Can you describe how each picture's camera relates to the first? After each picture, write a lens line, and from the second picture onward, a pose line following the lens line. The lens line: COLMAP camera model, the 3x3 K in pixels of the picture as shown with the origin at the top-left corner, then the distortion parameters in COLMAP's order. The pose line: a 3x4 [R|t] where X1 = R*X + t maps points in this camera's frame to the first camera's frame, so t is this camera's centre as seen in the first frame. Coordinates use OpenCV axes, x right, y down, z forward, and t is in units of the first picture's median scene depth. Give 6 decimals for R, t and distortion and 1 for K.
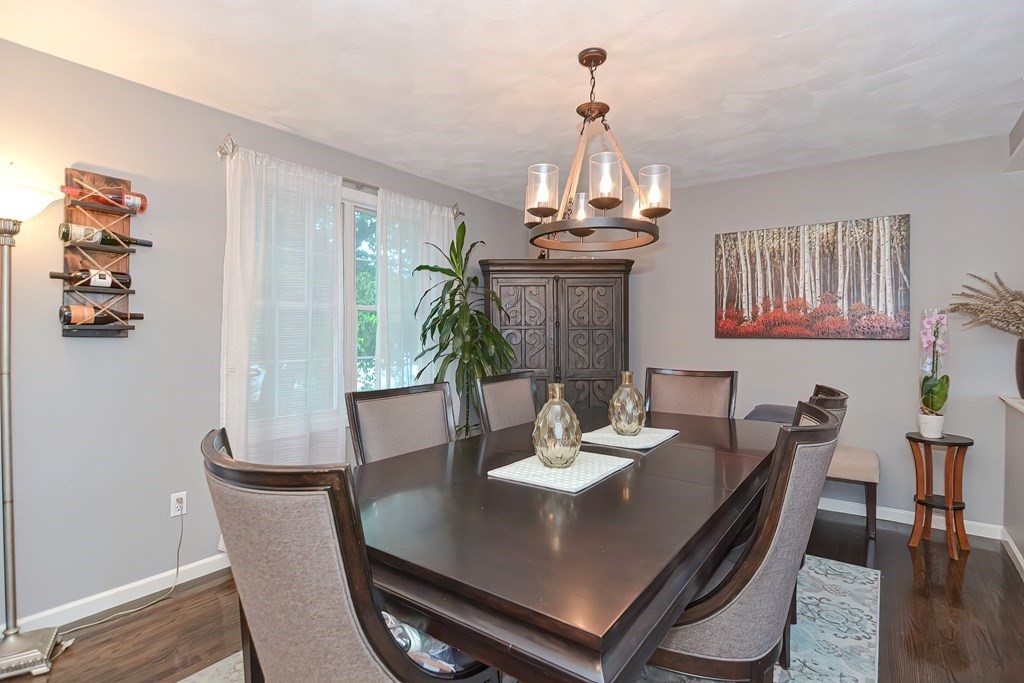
lens RADIAL K [[498.6, 0, 512.0], [0, 498.6, 341.5], [0, 0, 1]] dist [0.001280, -0.008173]
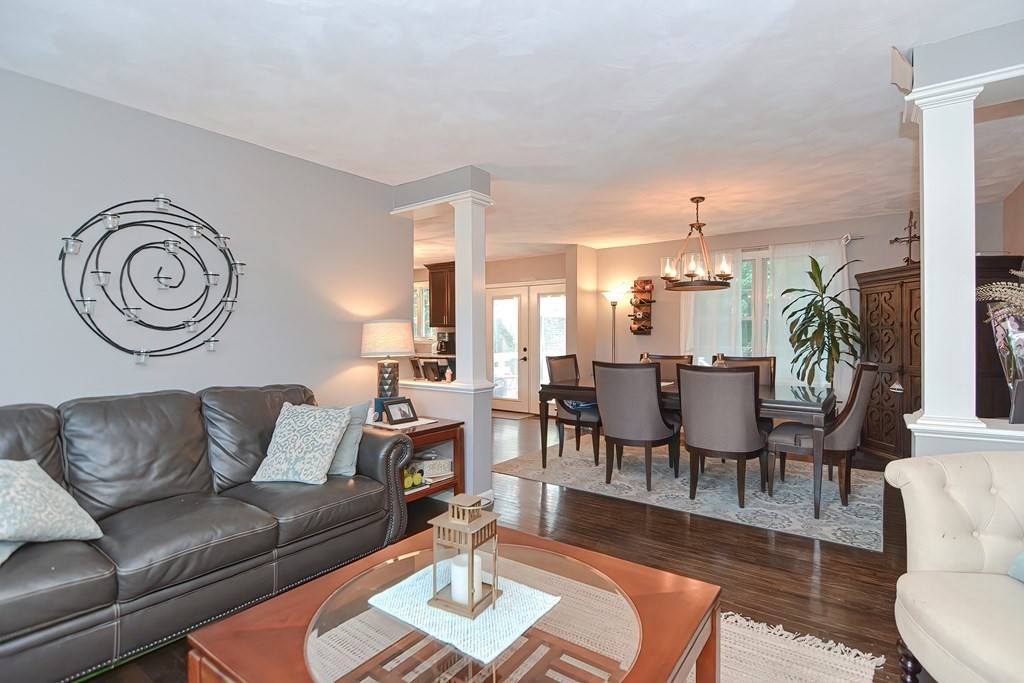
lens RADIAL K [[498.6, 0, 512.0], [0, 498.6, 341.5], [0, 0, 1]] dist [0.001280, -0.008173]
pose [[0.000070, 0.013782, -0.999905, 1.306378], [-0.012611, 0.999826, 0.013780, -0.000111], [0.999920, 0.012609, 0.000243, 0.134154]]
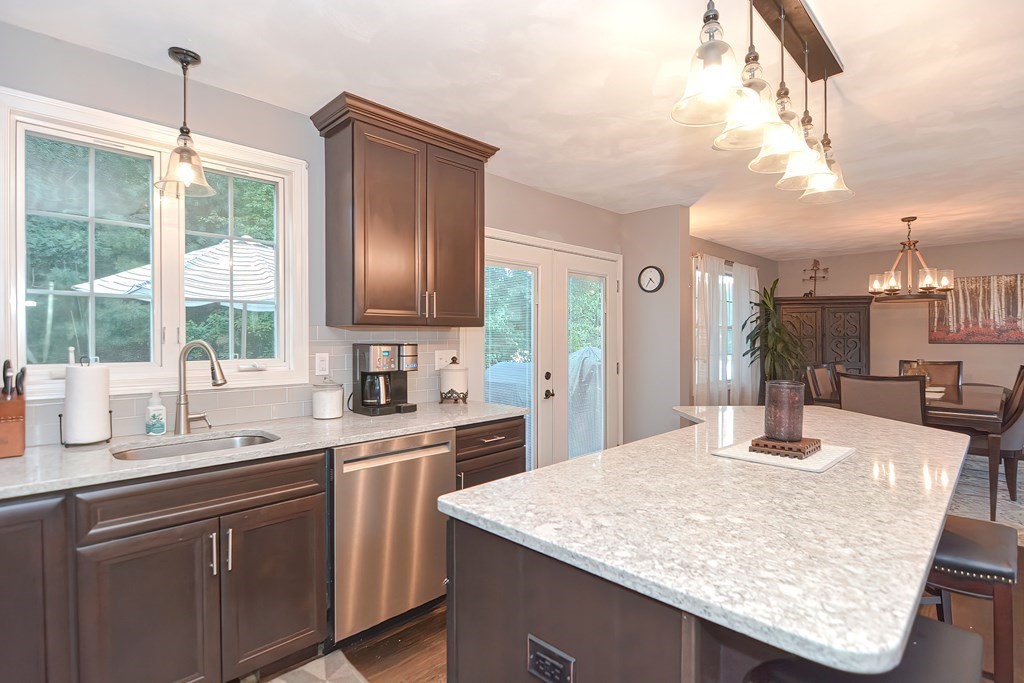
lens RADIAL K [[498.6, 0, 512.0], [0, 498.6, 341.5], [0, 0, 1]] dist [0.001280, -0.008173]
pose [[0.987161, 0.002435, -0.159711, -0.726025], [-0.004290, 0.999927, -0.011275, 0.011619], [0.159672, 0.011815, 0.987099, -0.873351]]
